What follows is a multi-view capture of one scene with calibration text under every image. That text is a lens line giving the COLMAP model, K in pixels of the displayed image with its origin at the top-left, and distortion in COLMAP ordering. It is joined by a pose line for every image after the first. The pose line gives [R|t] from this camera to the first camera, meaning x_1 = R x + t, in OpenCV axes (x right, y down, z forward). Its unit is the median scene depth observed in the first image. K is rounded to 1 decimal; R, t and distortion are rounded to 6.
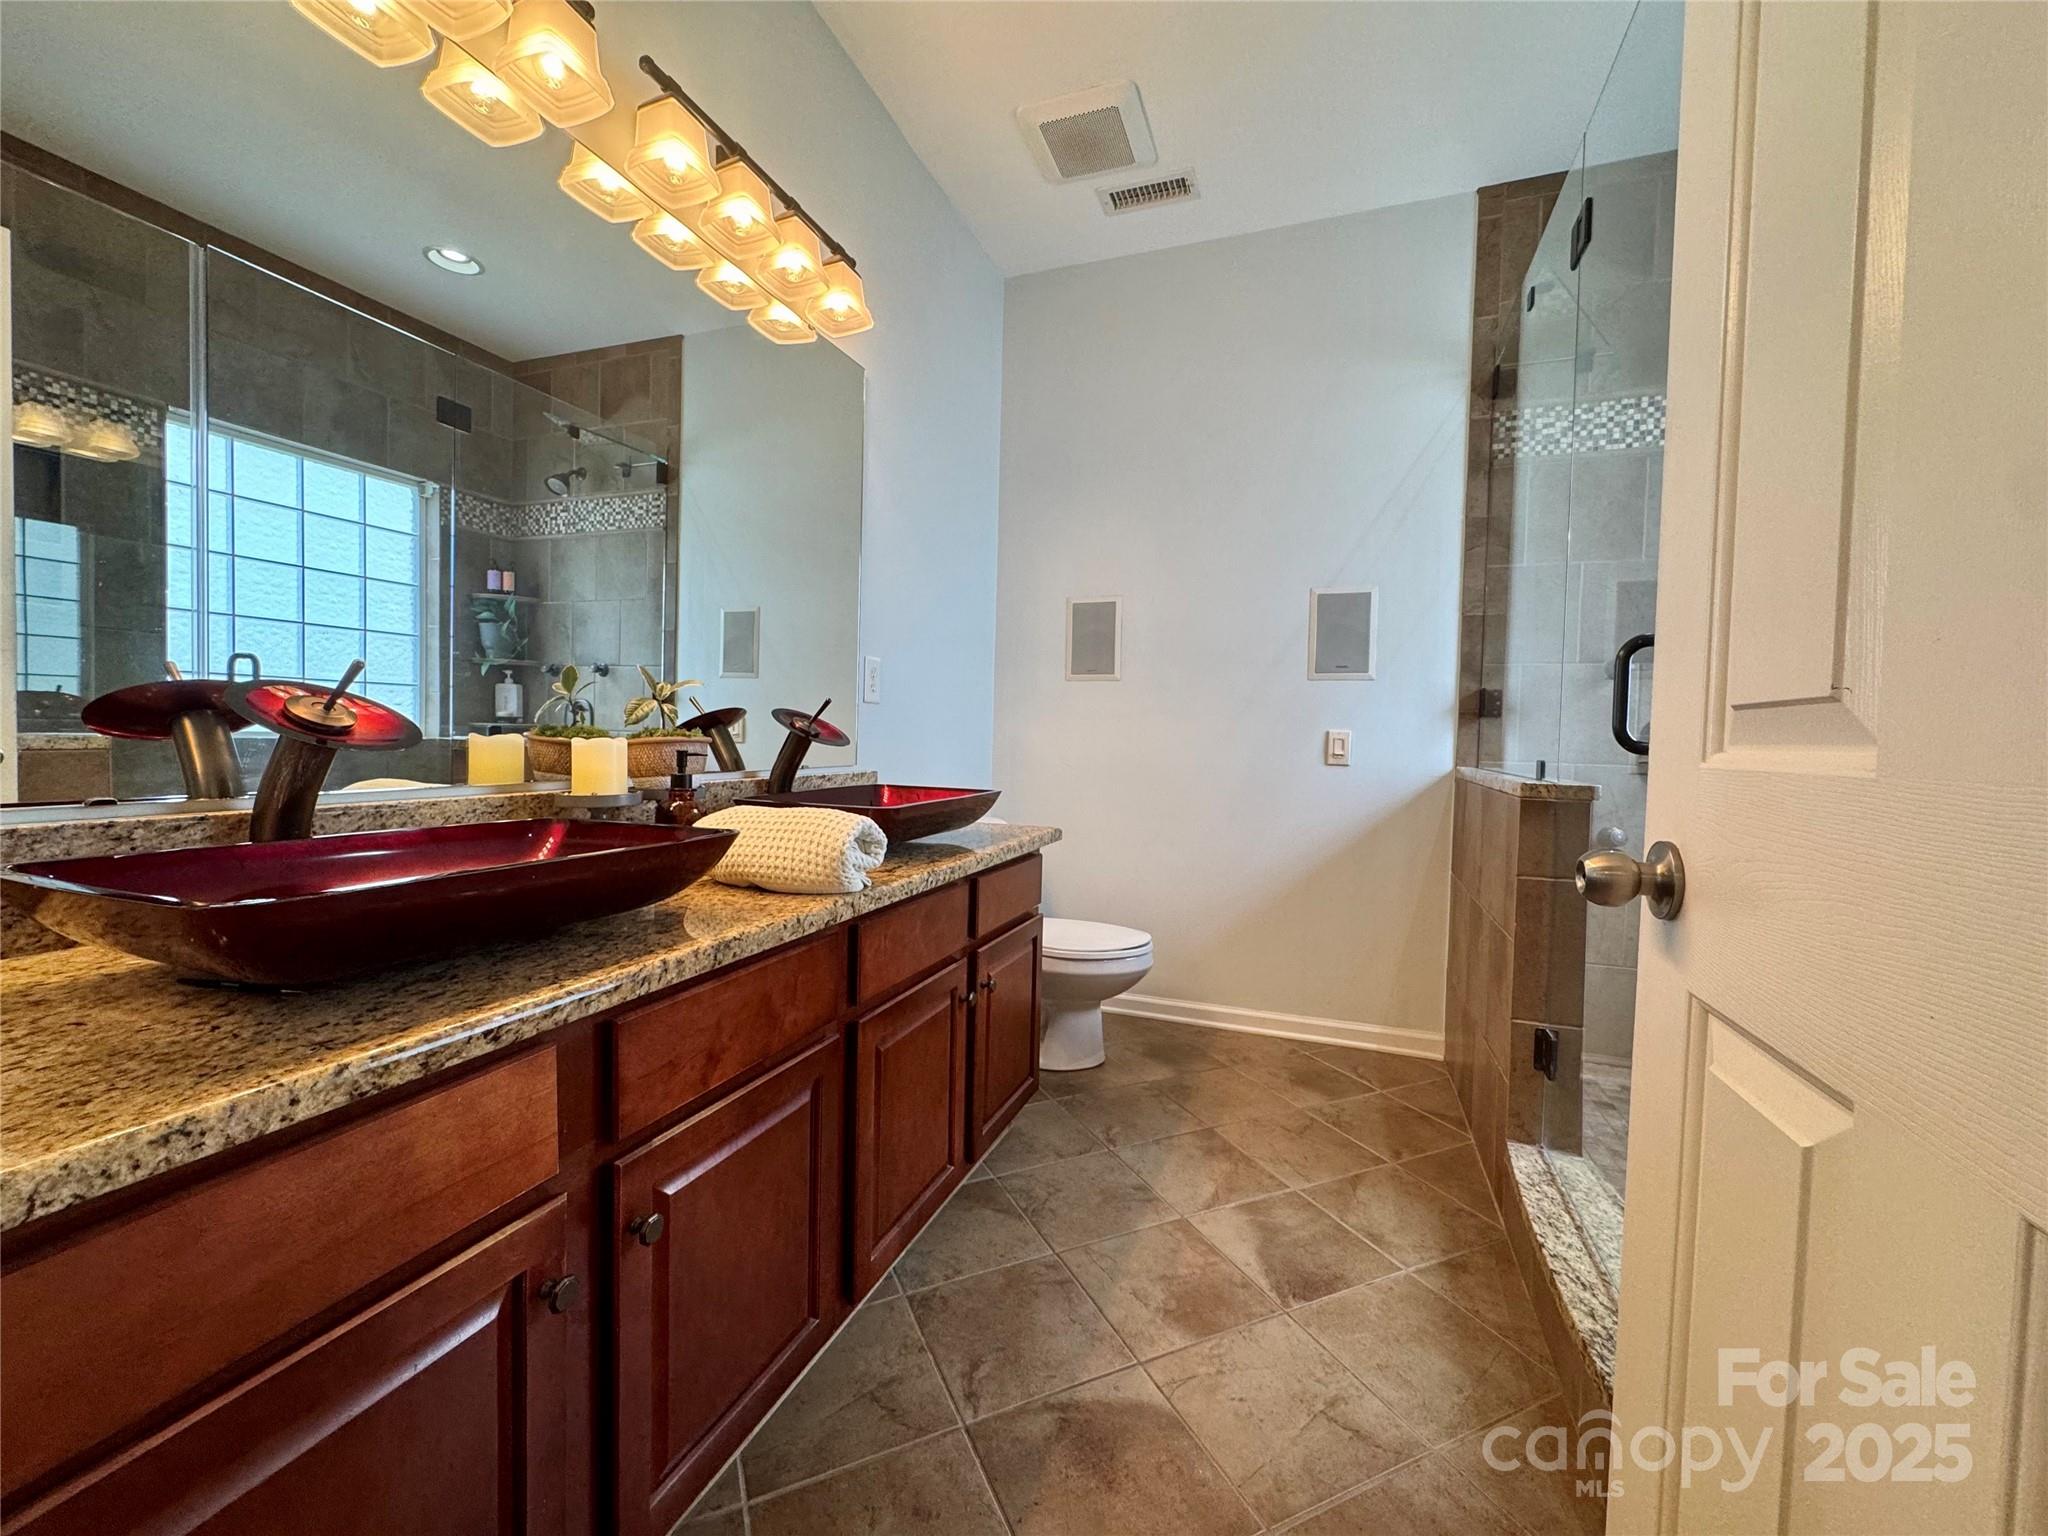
lens RADIAL K [[822.8, 0, 1013.2], [0, 822.8, 763.7], [0, 0, 1]] dist [-0.000988, -0.000206]
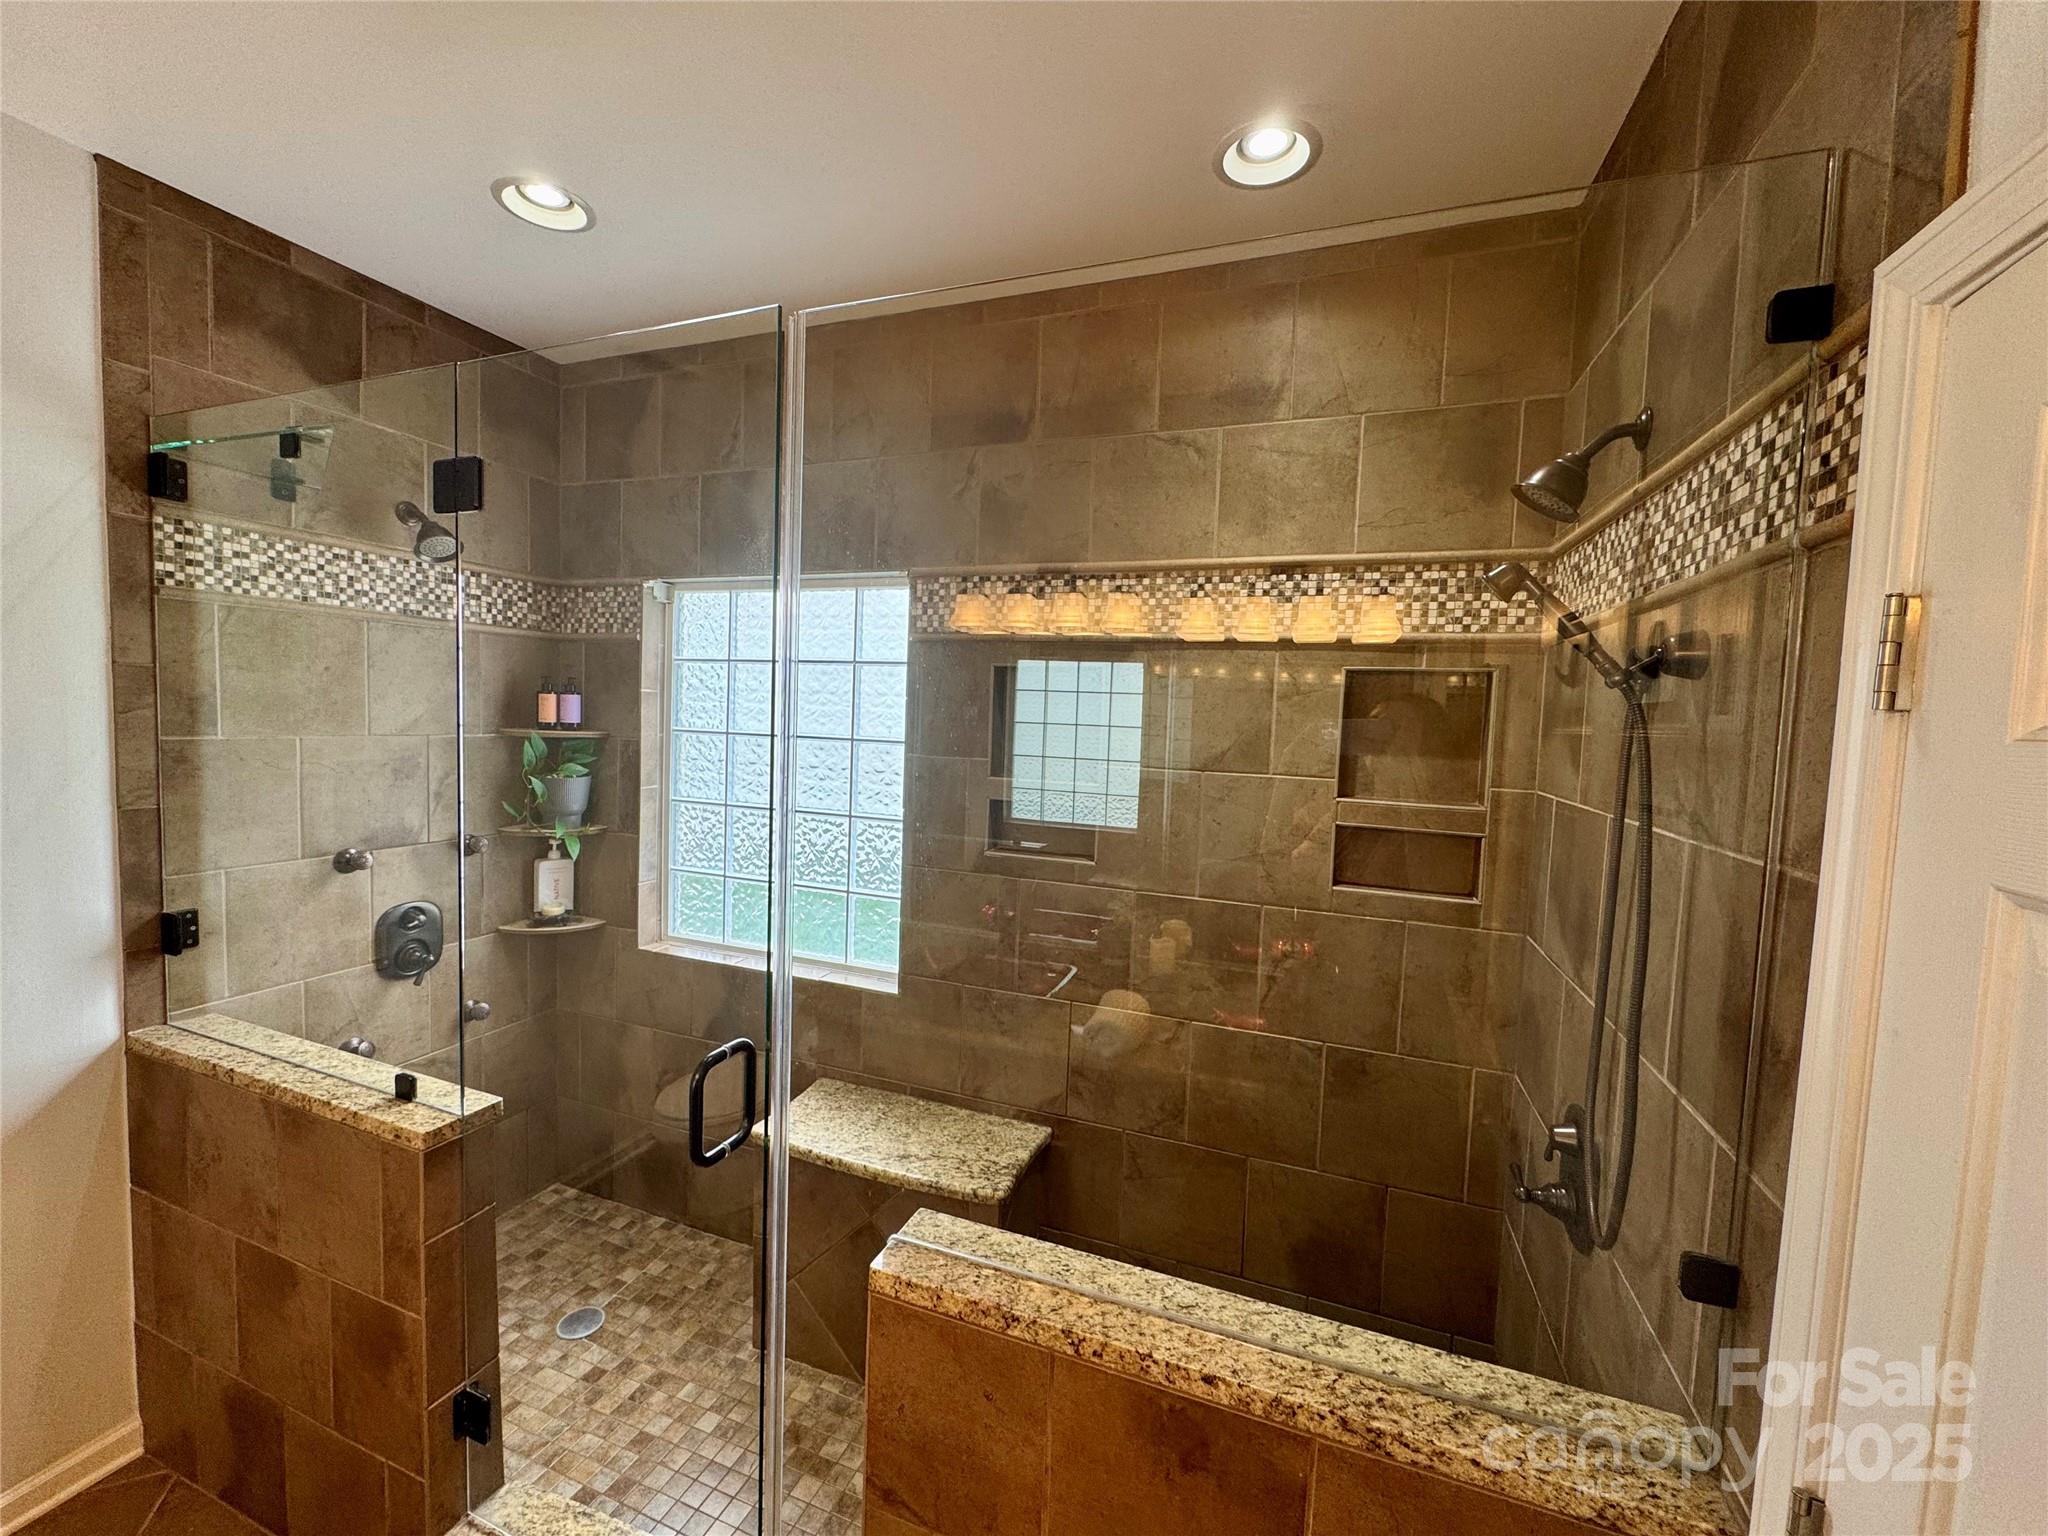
lens RADIAL K [[822.8, 0, 1019.0], [0, 822.8, 766.2], [0, 0, 1]] dist [-0.000988, -0.000206]
pose [[0.007653, -0.086765, 0.996199, -0.109687], [0.001900, 0.996228, 0.086753, -0.287591], [-0.999969, 0.001229, 0.007789, 0.287930]]
